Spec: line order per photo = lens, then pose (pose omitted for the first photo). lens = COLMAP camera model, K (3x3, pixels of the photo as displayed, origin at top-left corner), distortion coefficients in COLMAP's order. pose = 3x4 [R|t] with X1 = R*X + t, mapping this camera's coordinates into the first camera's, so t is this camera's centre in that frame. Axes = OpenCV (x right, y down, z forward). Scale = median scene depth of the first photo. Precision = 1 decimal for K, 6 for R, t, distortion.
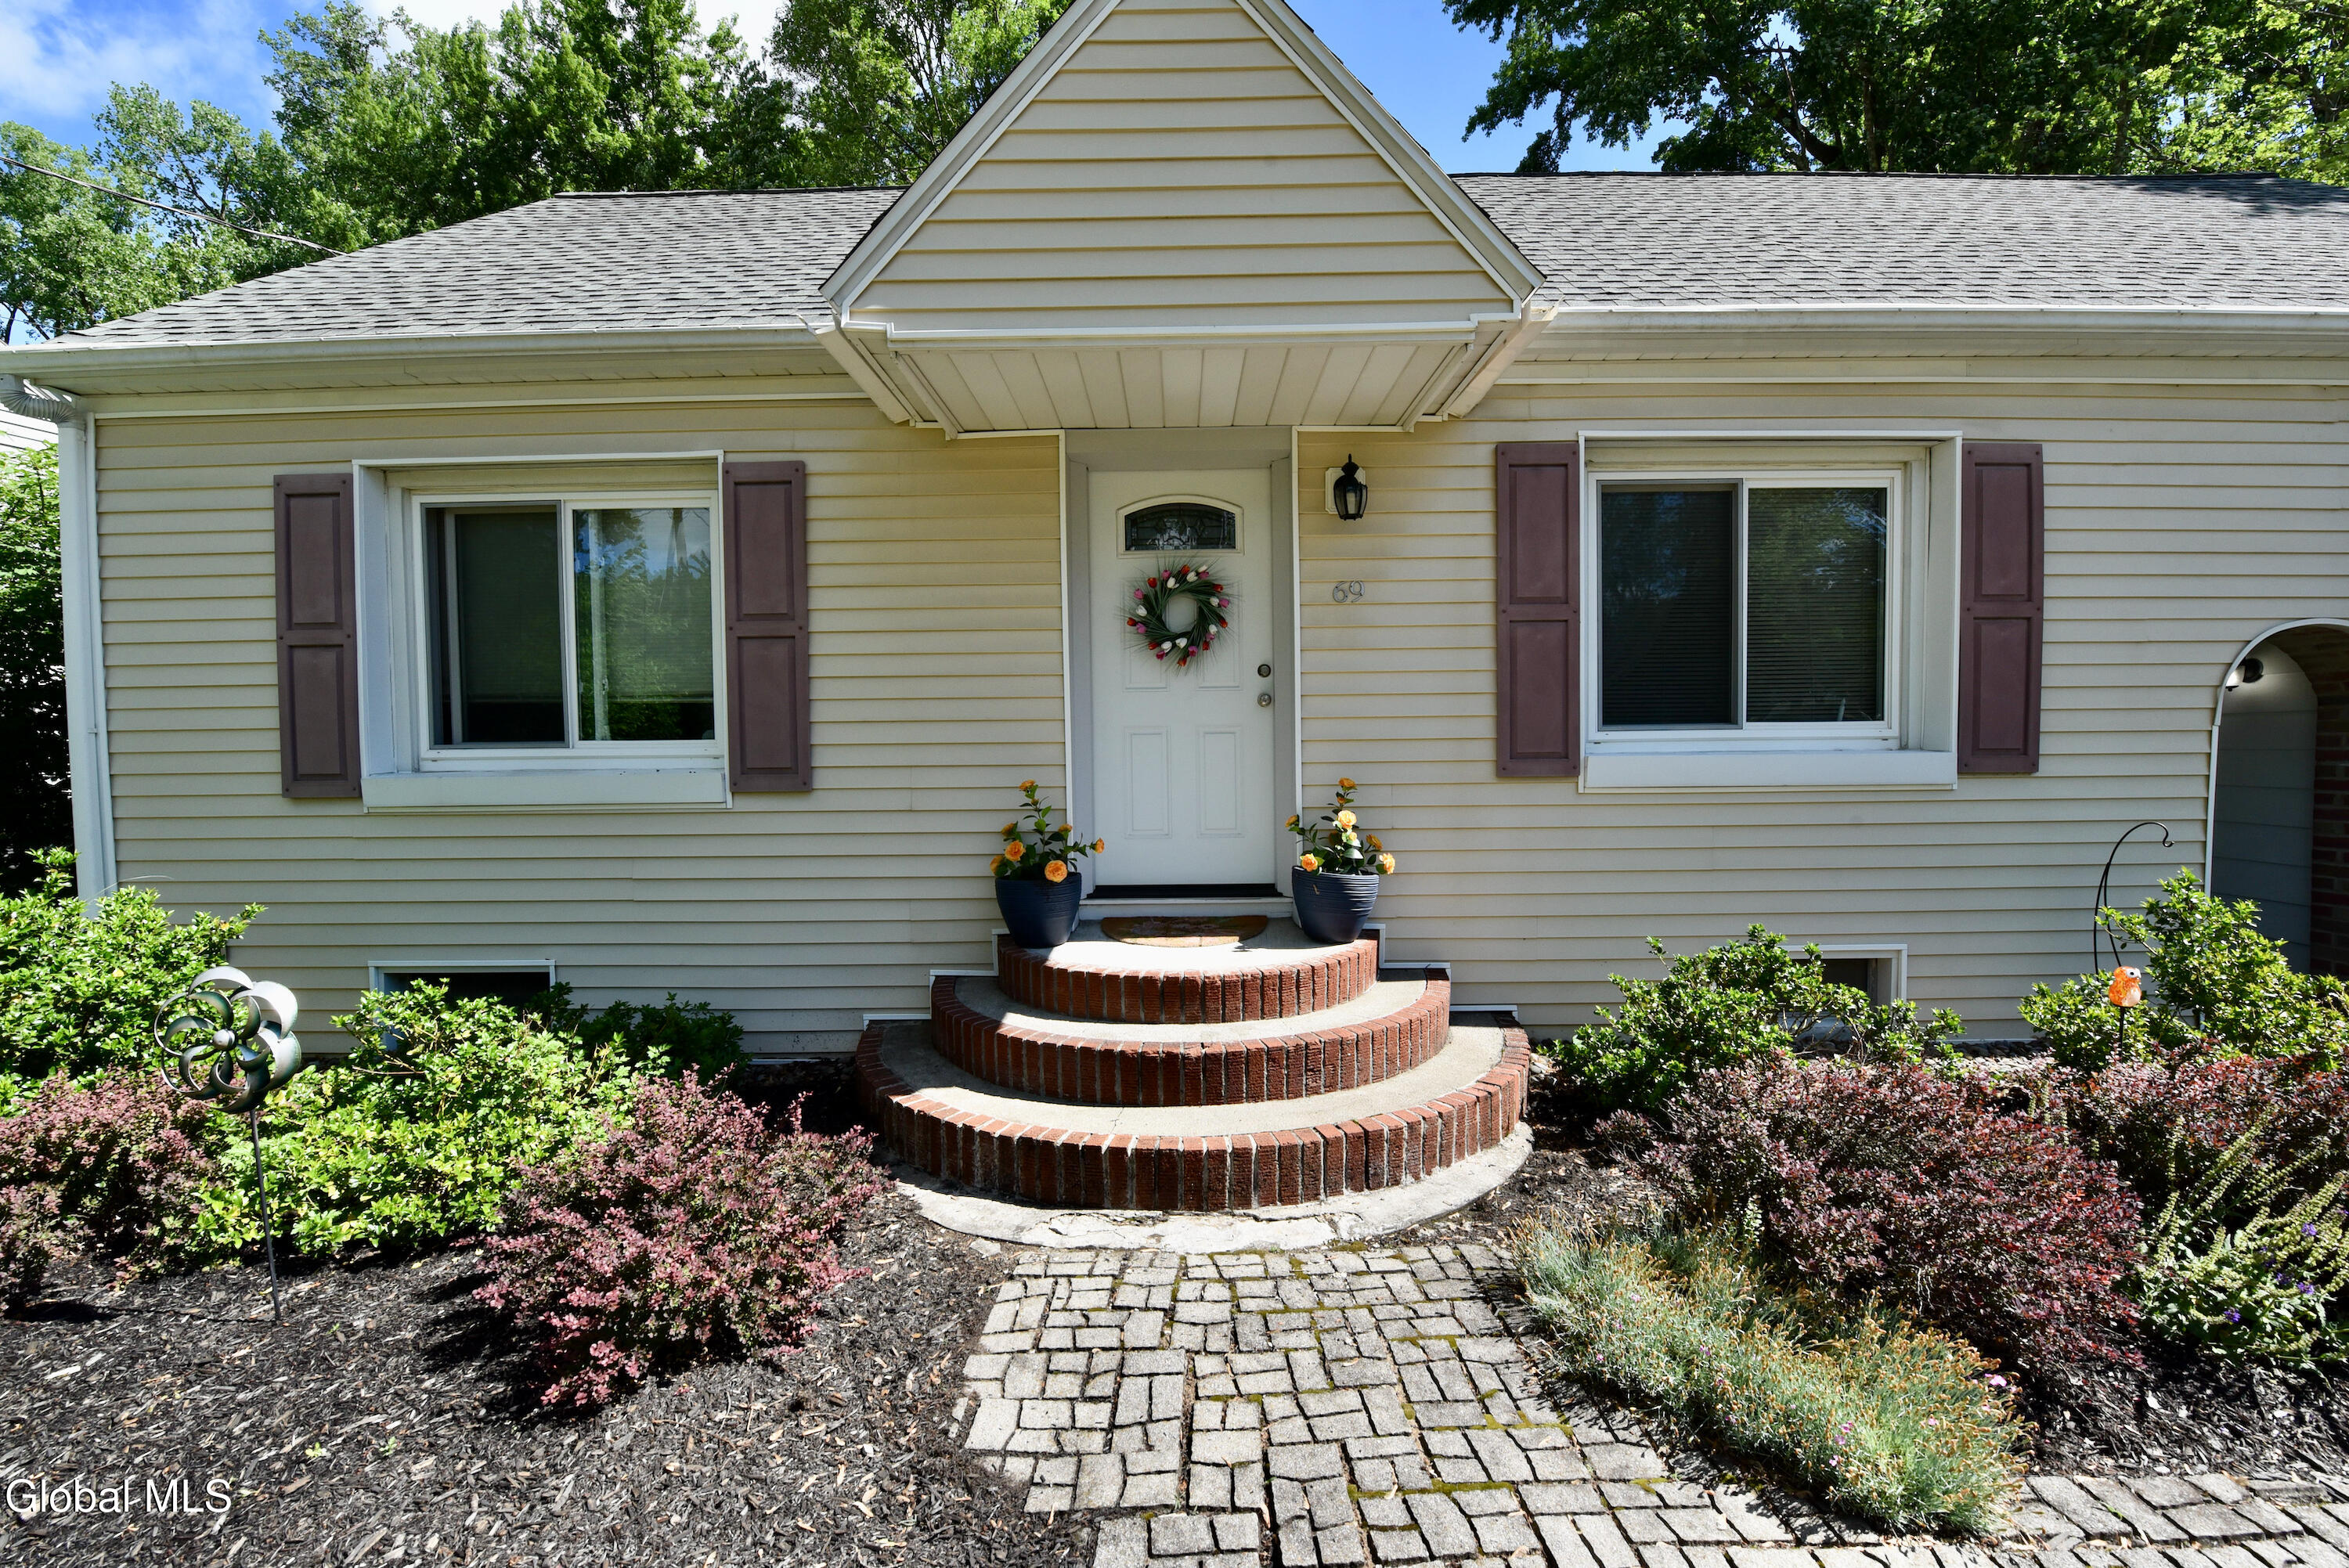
lens RADIAL K [[948.7, 0, 1174.5], [0, 948.7, 784.0], [0, 0, 1]] dist [-0.024199, -0.000092]
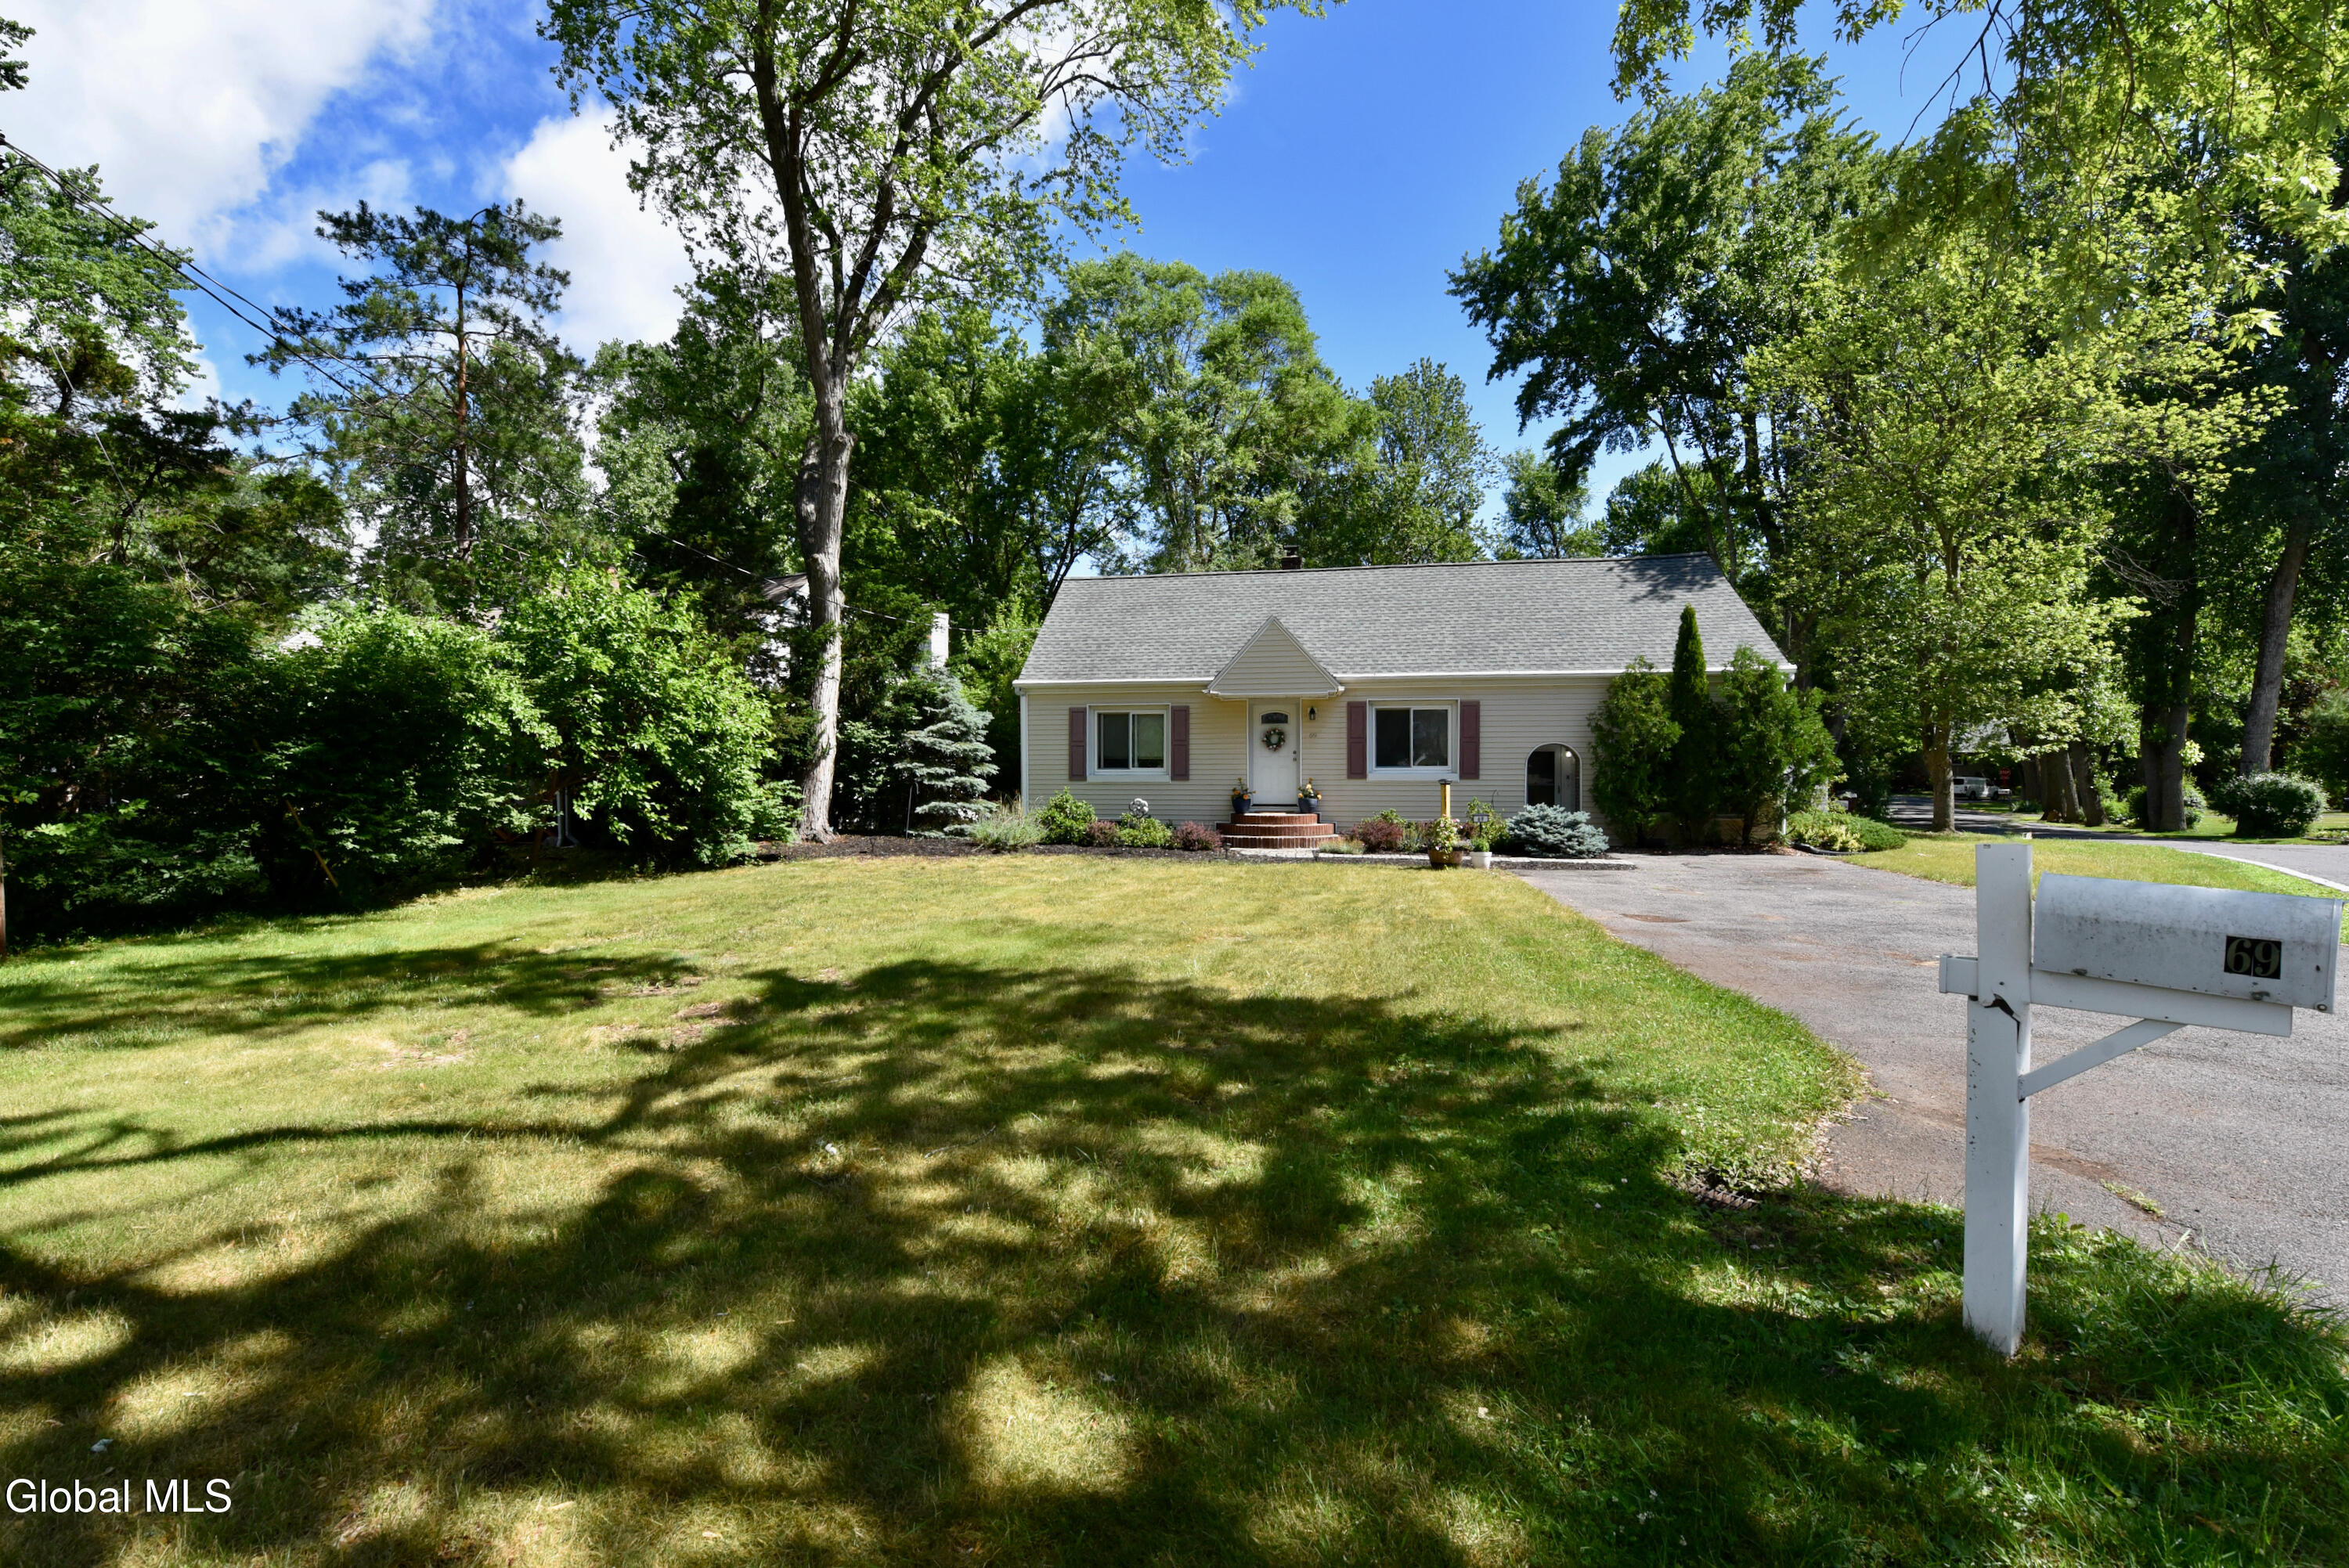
lens RADIAL K [[948.7, 0, 1174.5], [0, 948.7, 784.0], [0, 0, 1]] dist [-0.024199, -0.000092]
pose [[0.986764, 0.012903, -0.161649, 0.254697], [-0.015735, 0.999744, -0.016257, 0.096464], [0.161398, 0.018586, 0.986714, -3.260922]]
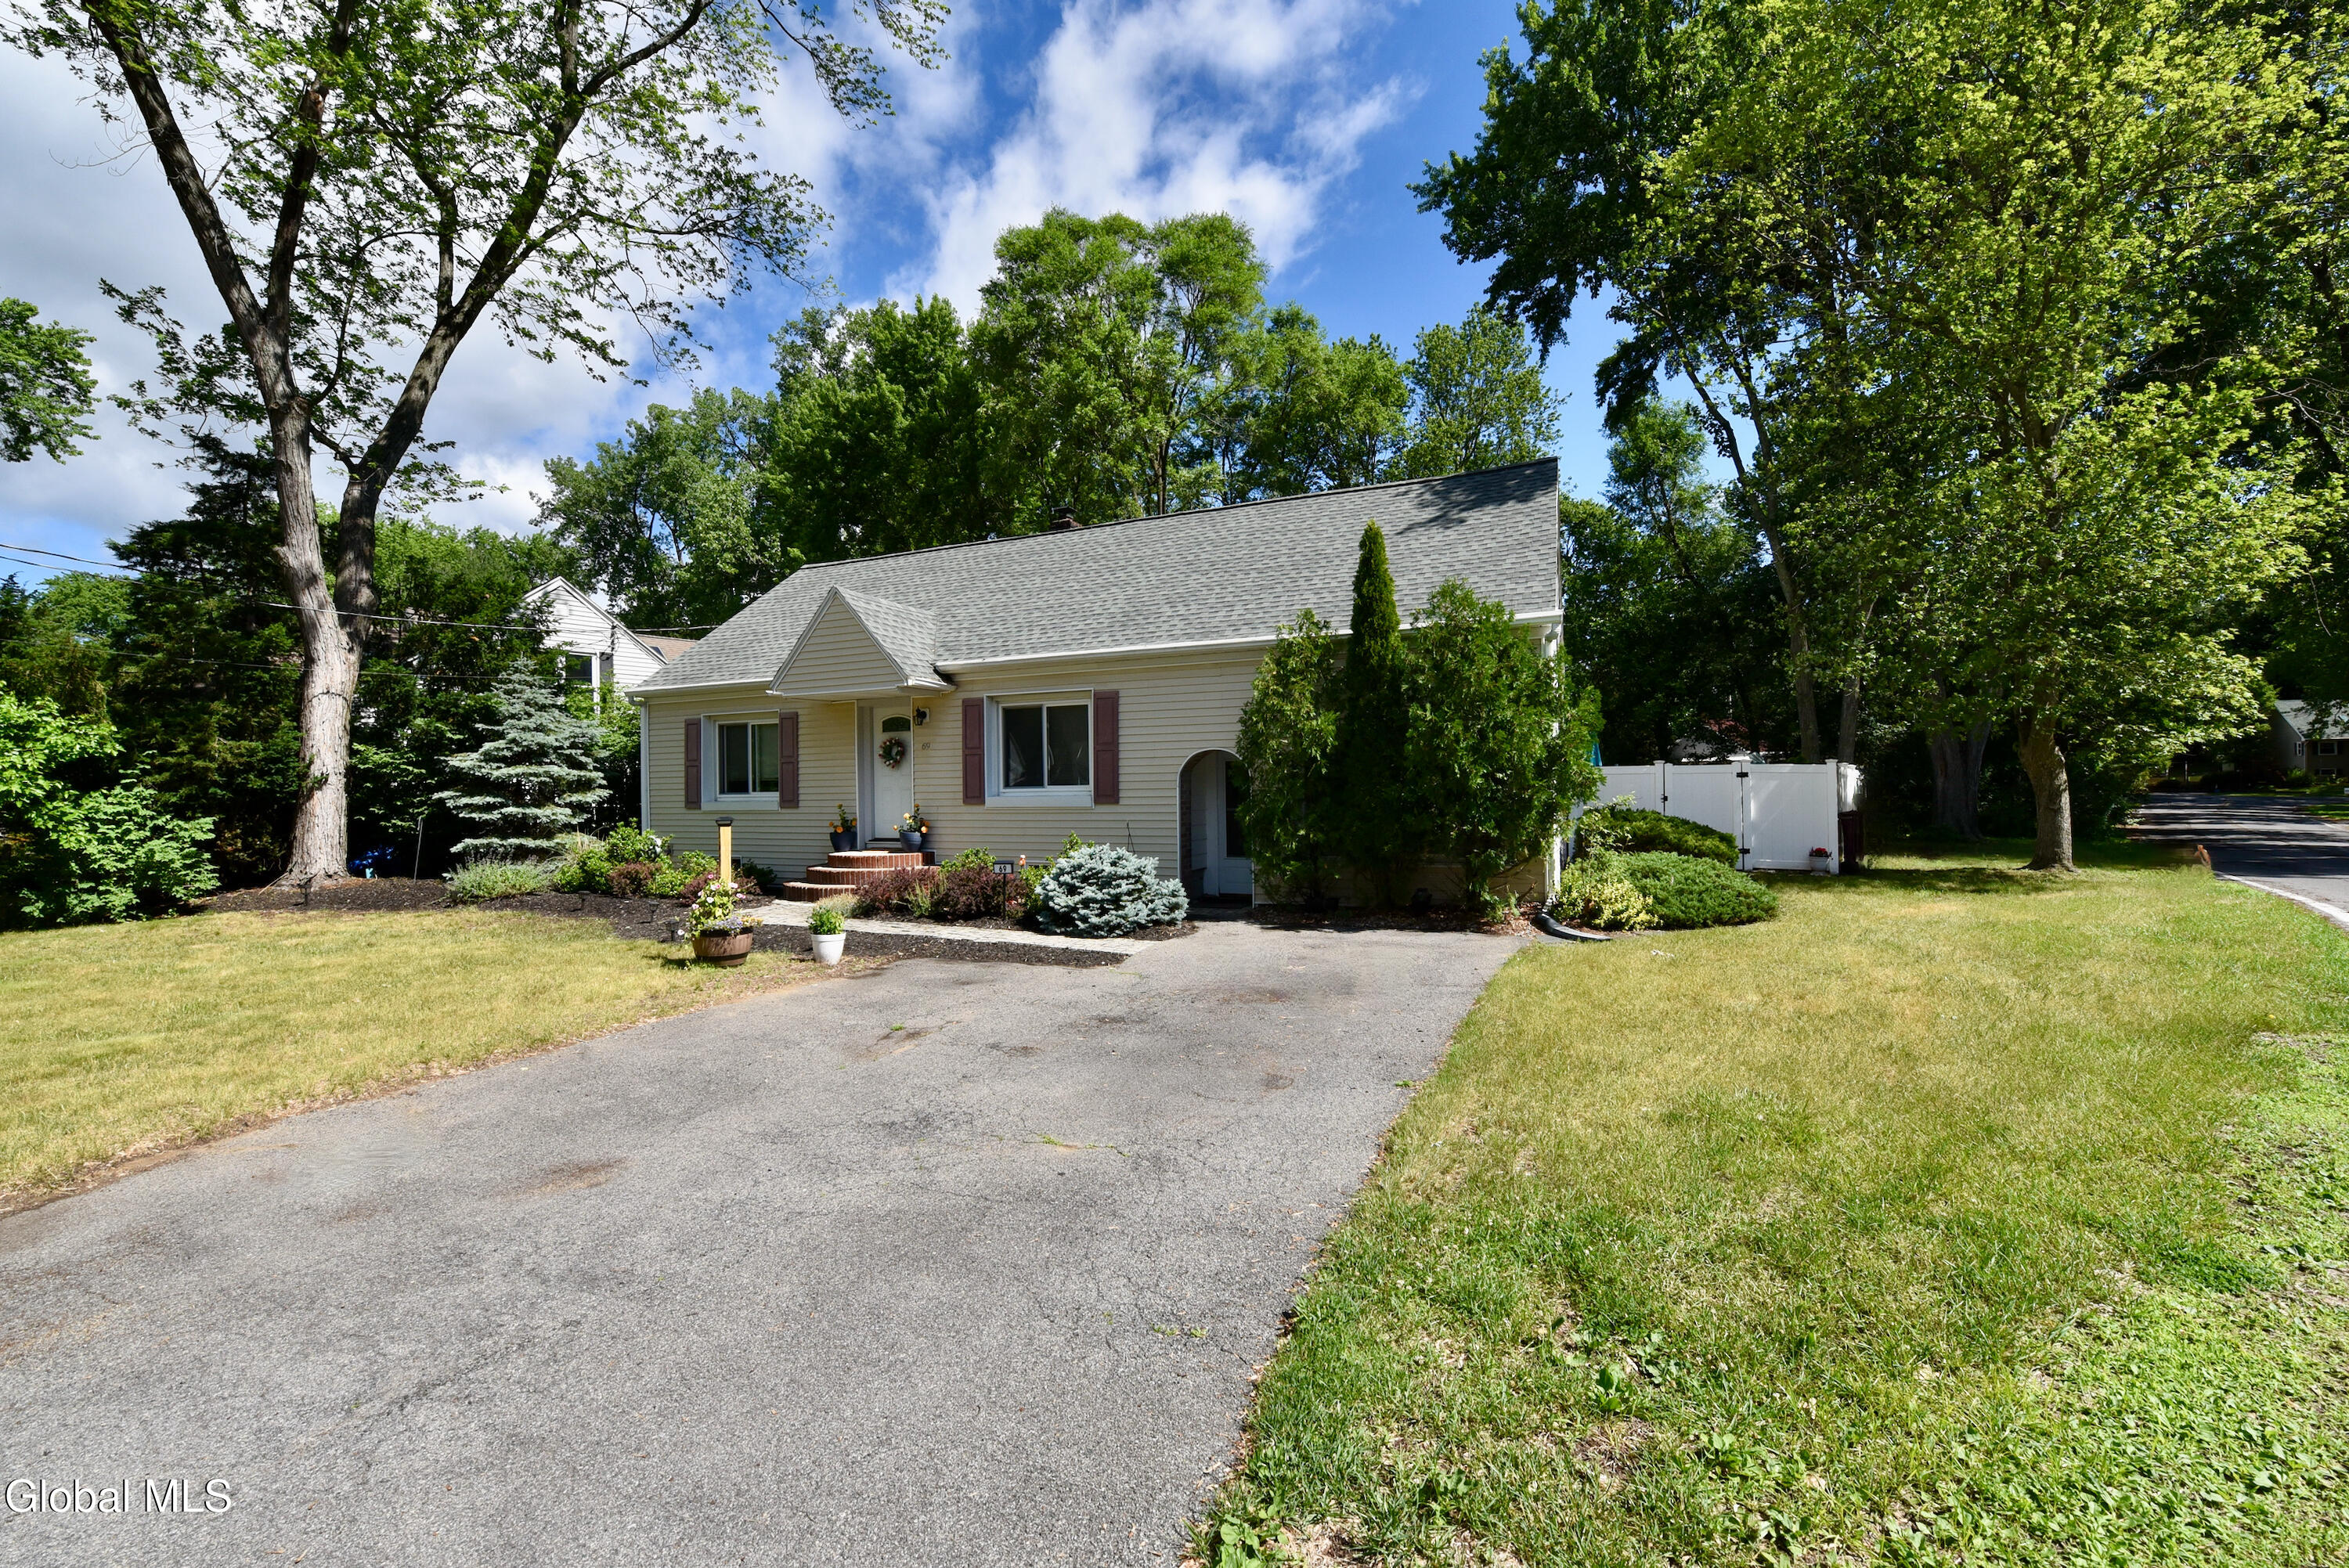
lens RADIAL K [[931.6, 0, 1174.5], [0, 931.6, 784.0], [0, 0, 1]] dist [-0.030736, -0.000098]
pose [[0.922982, -0.004112, -0.384820, 2.097201], [-0.005556, 0.999696, -0.024010, -0.003996], [0.384802, 0.024299, 0.922679, -1.528024]]
